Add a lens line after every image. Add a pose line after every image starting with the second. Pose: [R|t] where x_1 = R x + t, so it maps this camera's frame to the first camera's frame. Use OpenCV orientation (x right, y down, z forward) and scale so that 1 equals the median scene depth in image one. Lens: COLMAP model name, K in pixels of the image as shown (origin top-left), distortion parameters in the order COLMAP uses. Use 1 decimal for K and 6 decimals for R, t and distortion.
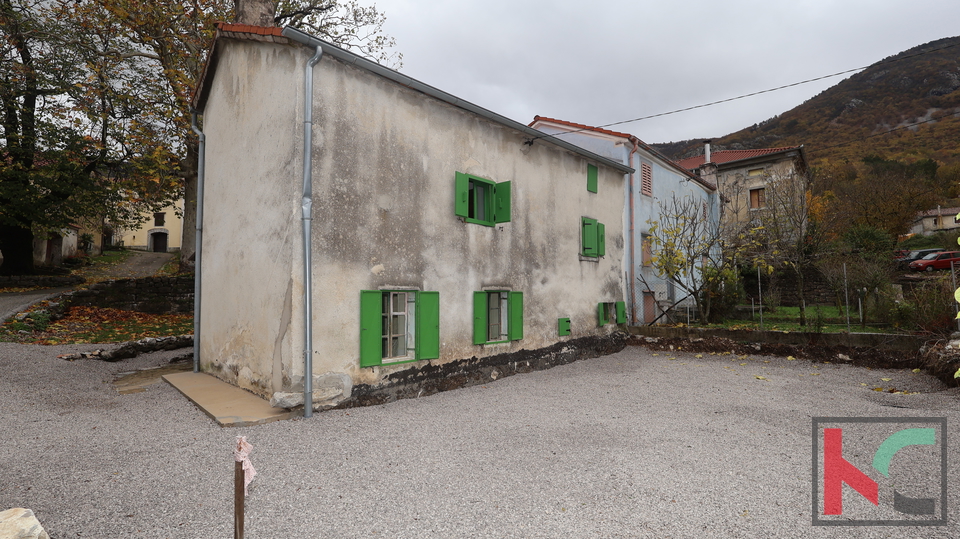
lens RADIAL K [[449.5, 0, 473.3], [0, 449.5, 270.2], [0, 0, 1]] dist [-0.003113, 0.000222]
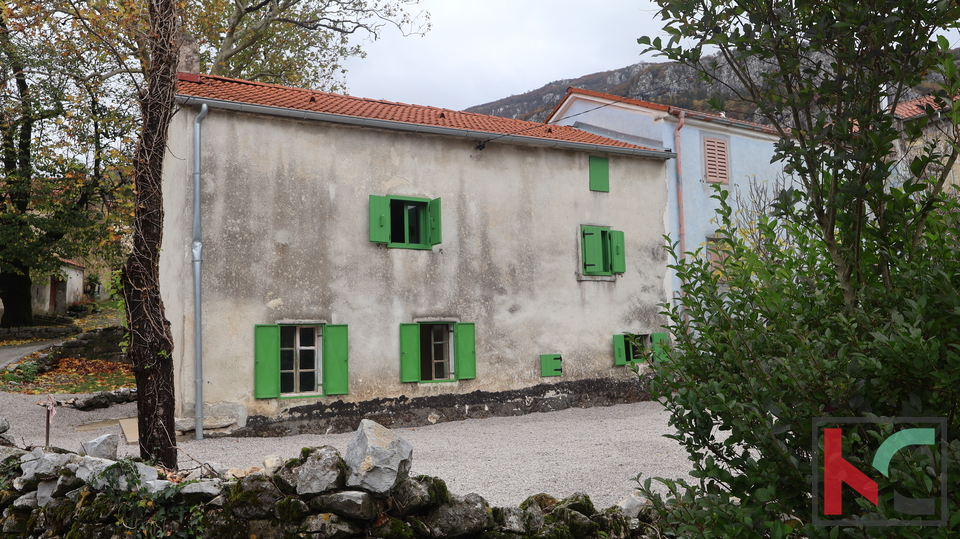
lens RADIAL K [[772.8, 0, 480.0], [0, 772.8, 269.5], [0, 0, 1]] dist [0.001292, 0.000623]
pose [[0.960134, -0.054532, -0.274170, 0.565373], [0.043183, 0.997948, -0.047265, 0.018478], [0.276185, 0.033542, 0.960519, -0.437104]]
